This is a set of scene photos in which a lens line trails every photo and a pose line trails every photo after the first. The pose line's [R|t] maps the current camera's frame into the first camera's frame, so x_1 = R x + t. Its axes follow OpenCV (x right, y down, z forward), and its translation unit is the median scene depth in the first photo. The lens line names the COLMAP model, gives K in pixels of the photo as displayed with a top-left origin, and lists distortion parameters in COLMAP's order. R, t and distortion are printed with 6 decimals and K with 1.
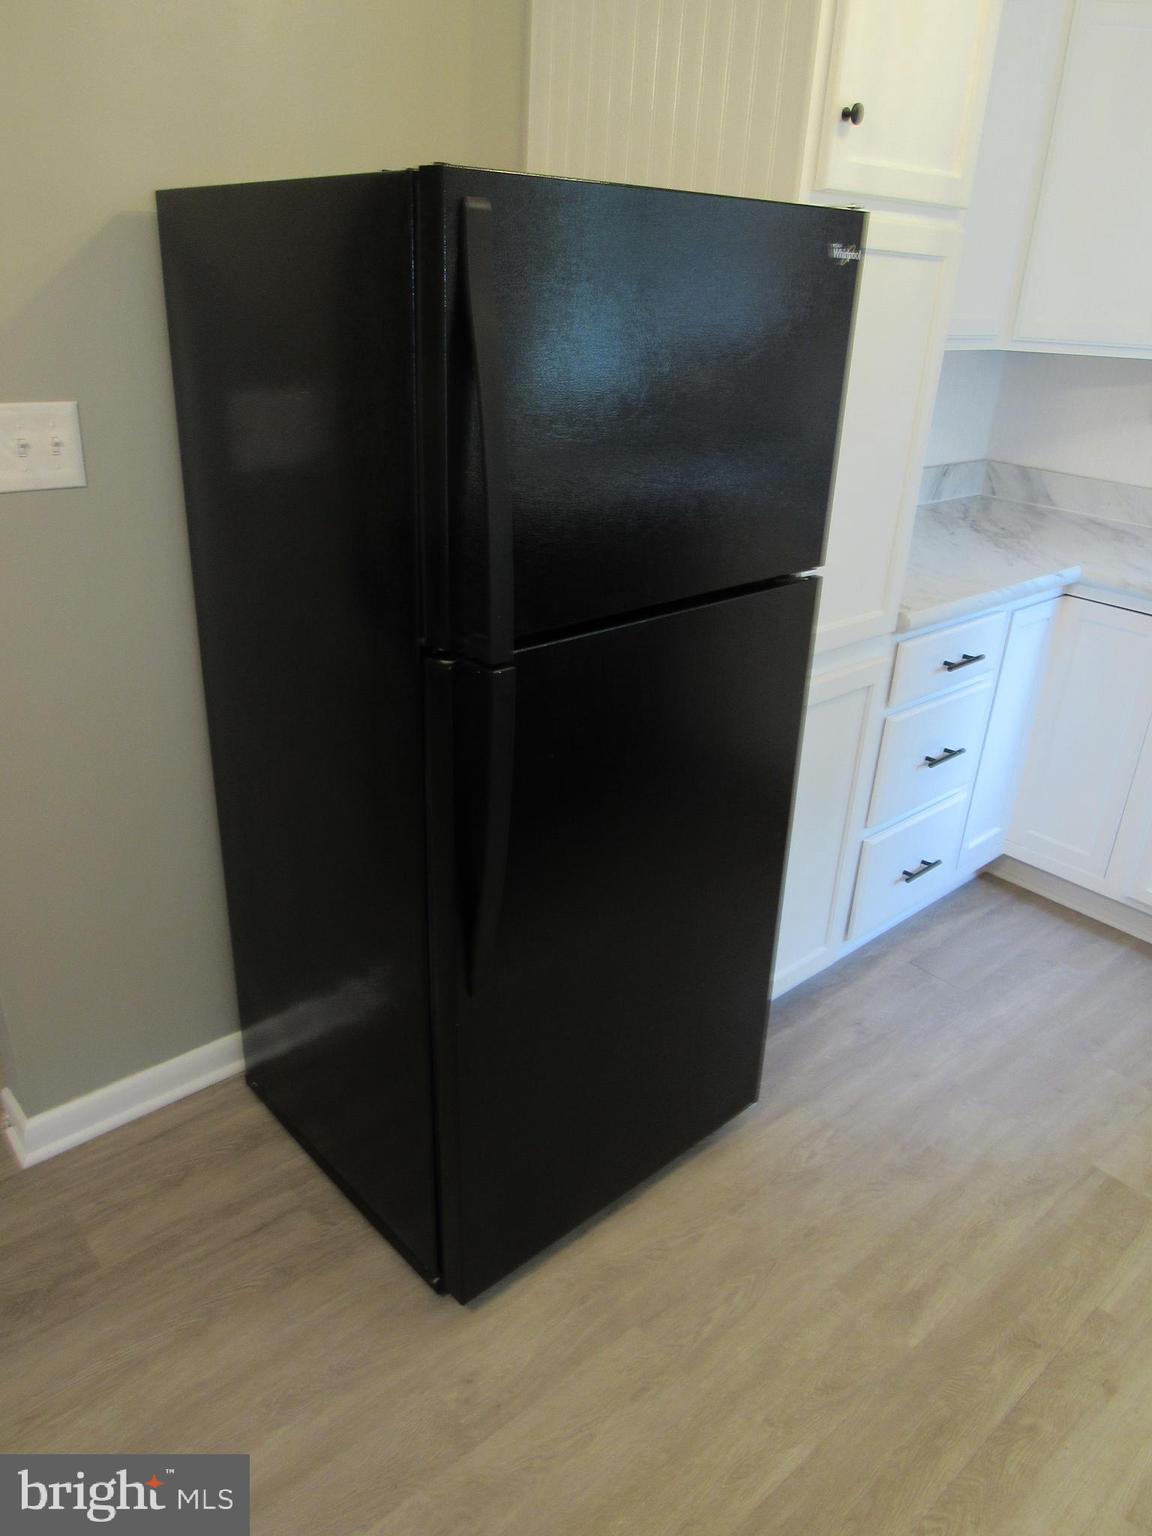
lens RADIAL K [[1106.3, 0, 586.9], [0, 1106.3, 764.3], [0, 0, 1]] dist [-0.009828, 0.000751]
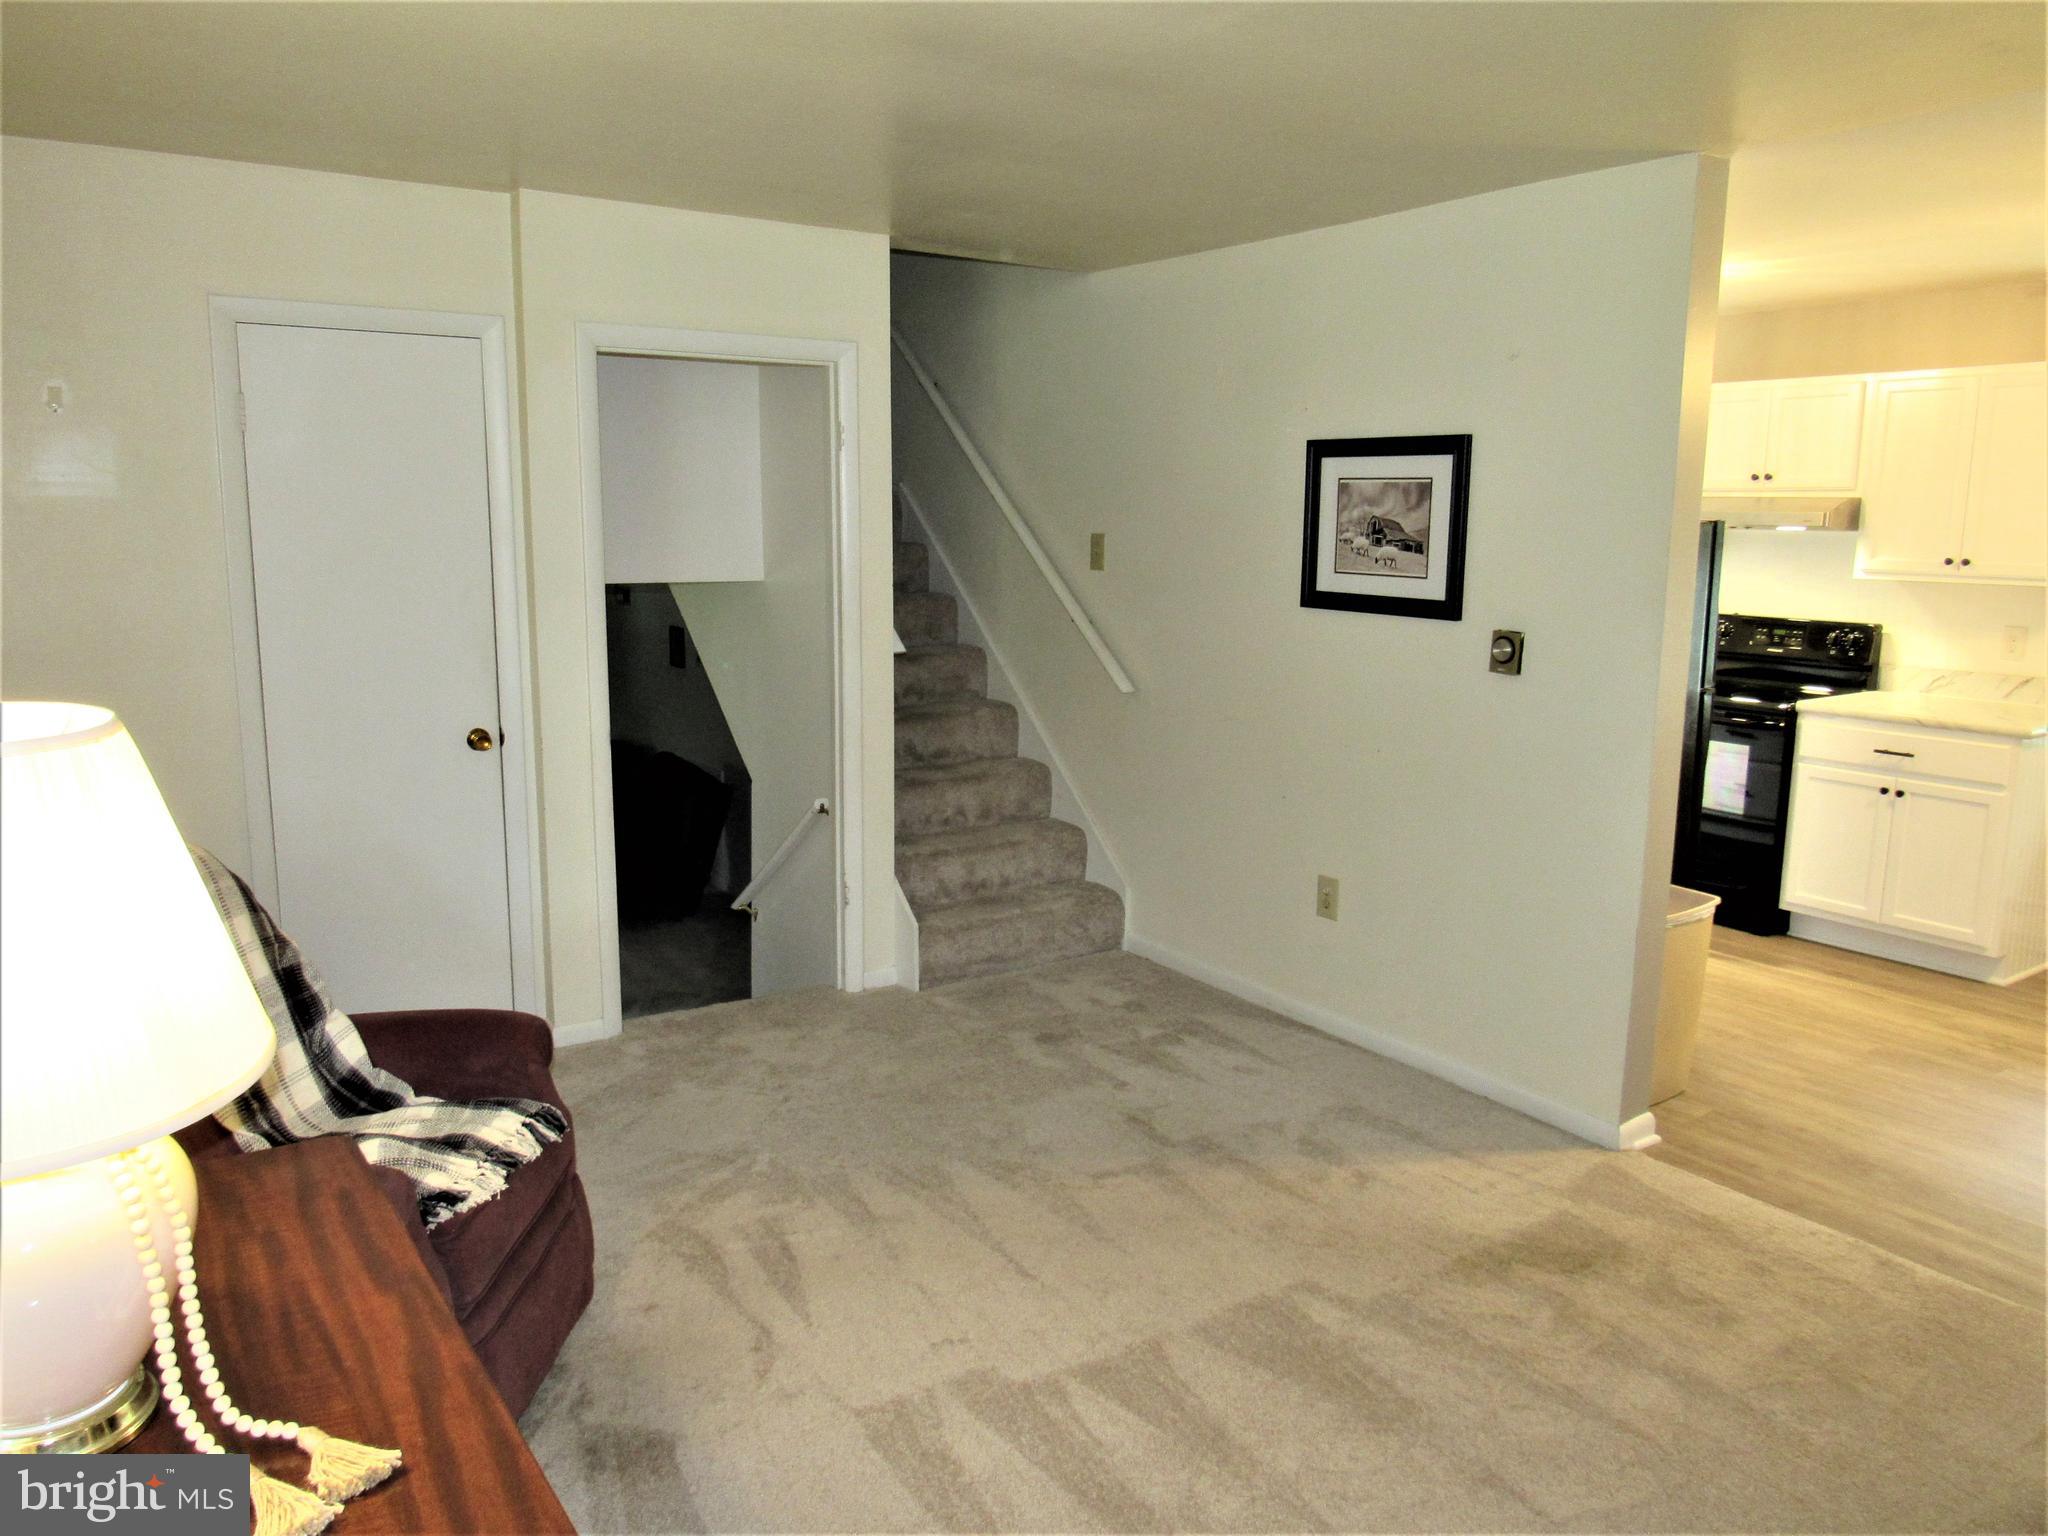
lens RADIAL K [[1457.0, 0, 1011.1], [0, 1457.0, 759.9], [0, 0, 1]] dist [-0.021570, -0.002762]
pose [[0.150881, -0.215616, 0.964751, -2.309859], [0.406522, 0.903119, 0.138264, -0.676590], [-0.901097, 0.371331, 0.223916, 1.114391]]
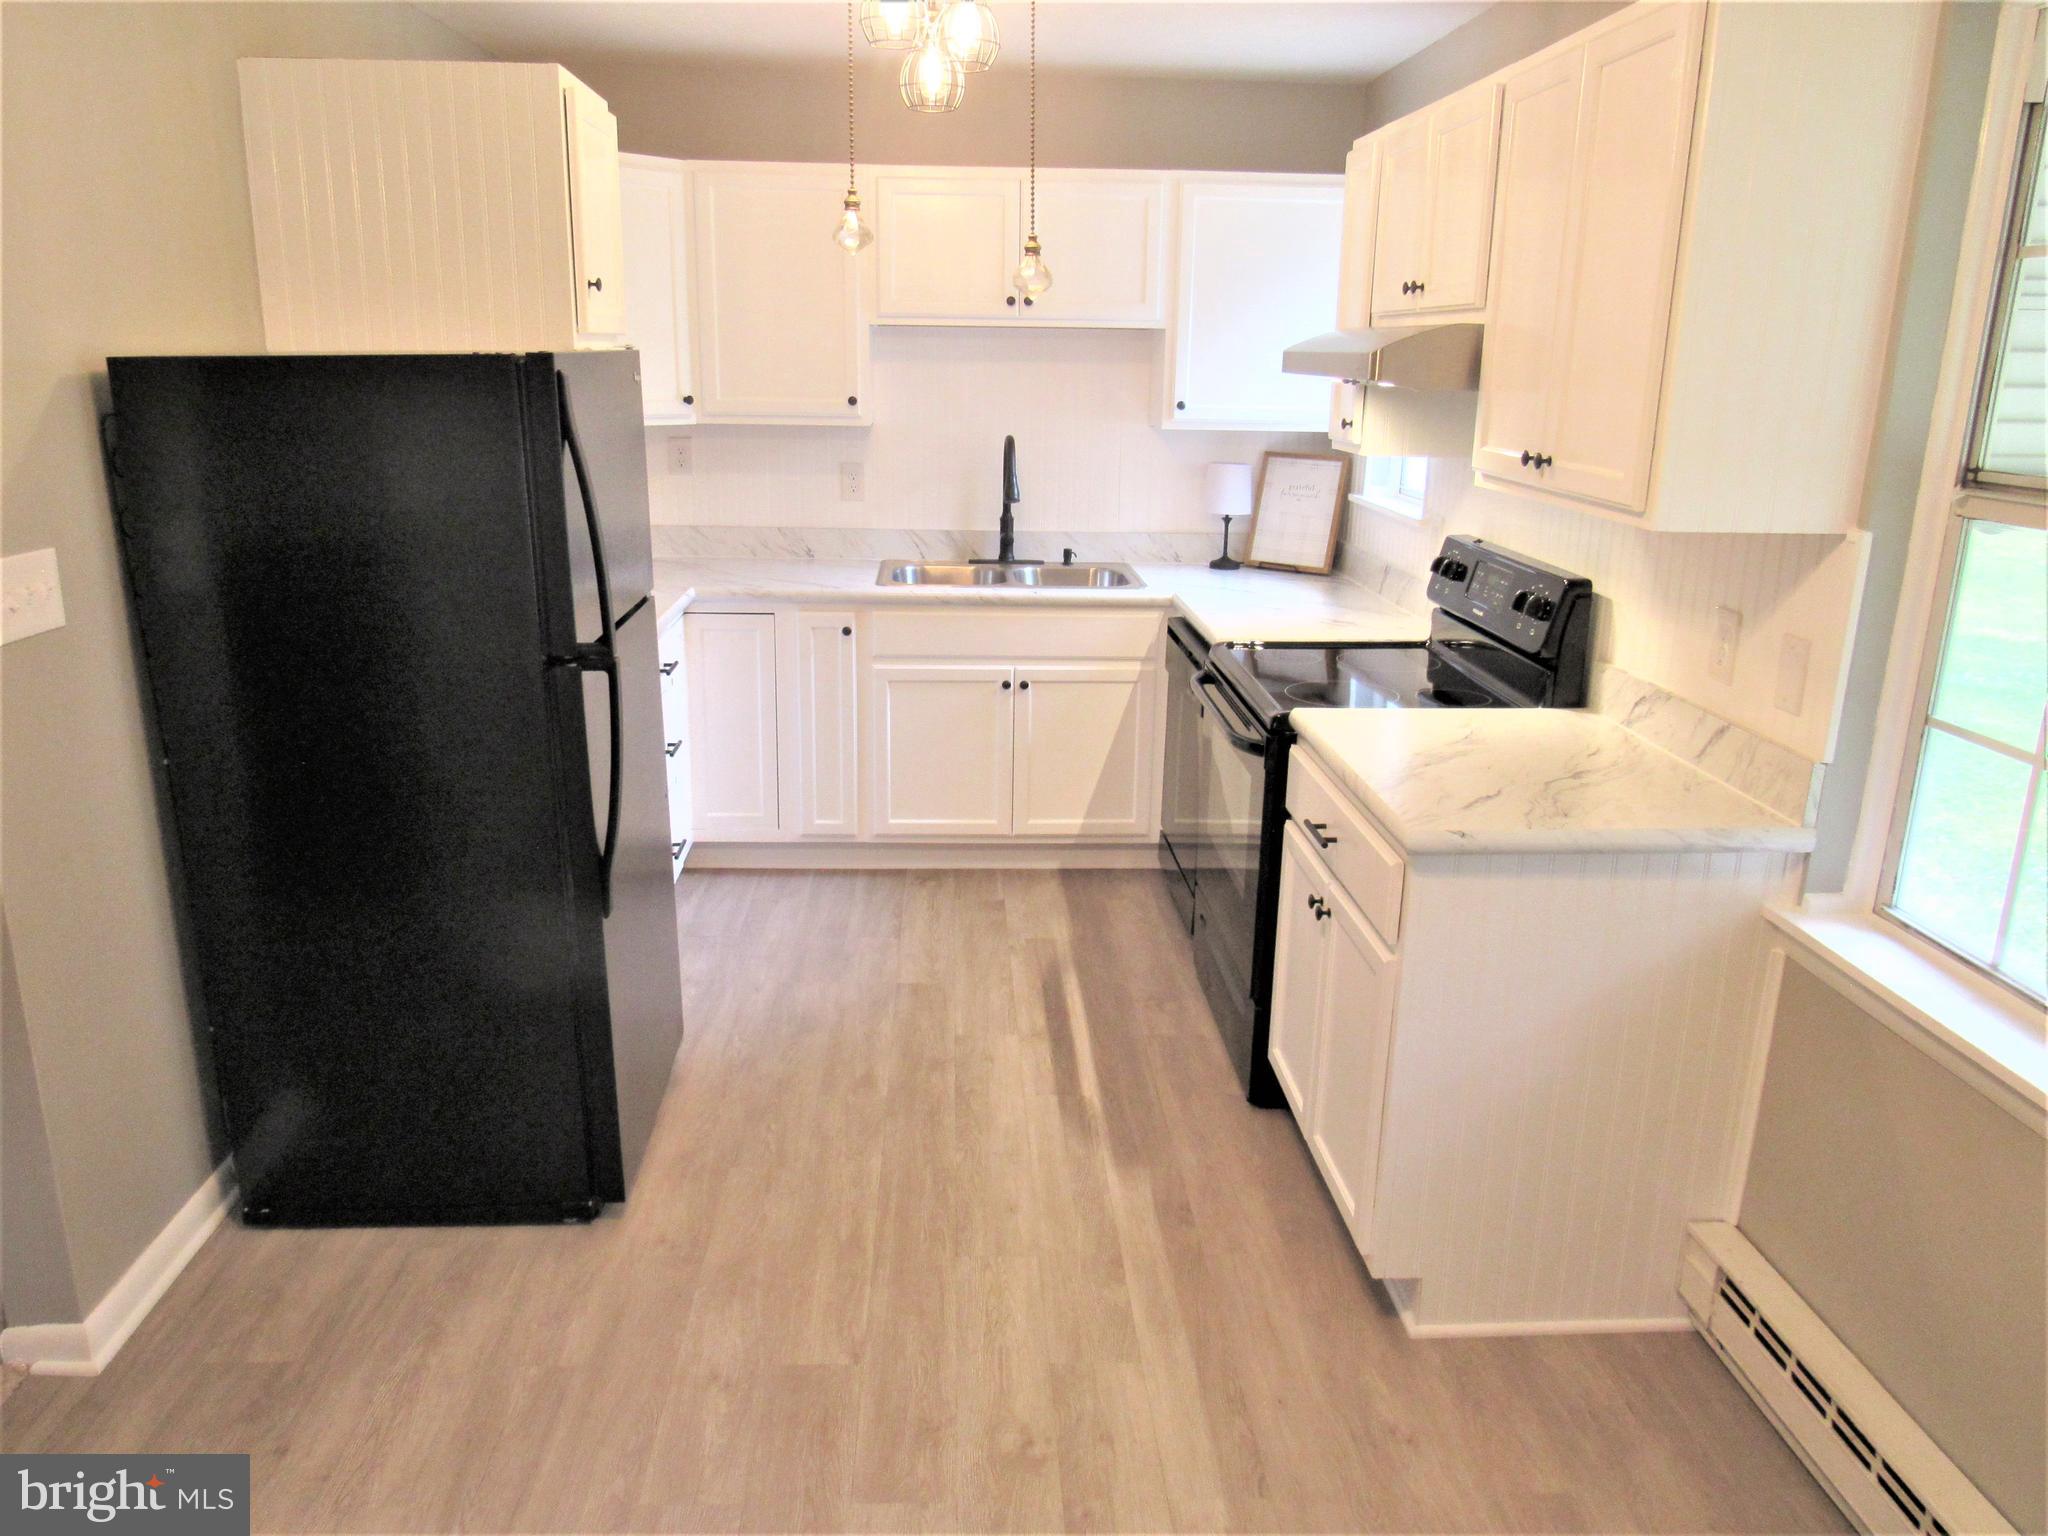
lens RADIAL K [[1457.0, 0, 1011.1], [0, 1457.0, 759.9], [0, 0, 1]] dist [-0.021570, -0.002762]
pose [[0.638394, -0.243150, 0.730295, -0.749225], [0.329150, 0.943904, 0.026541, 0.102969], [-0.695782, 0.223433, 0.682616, -0.428210]]
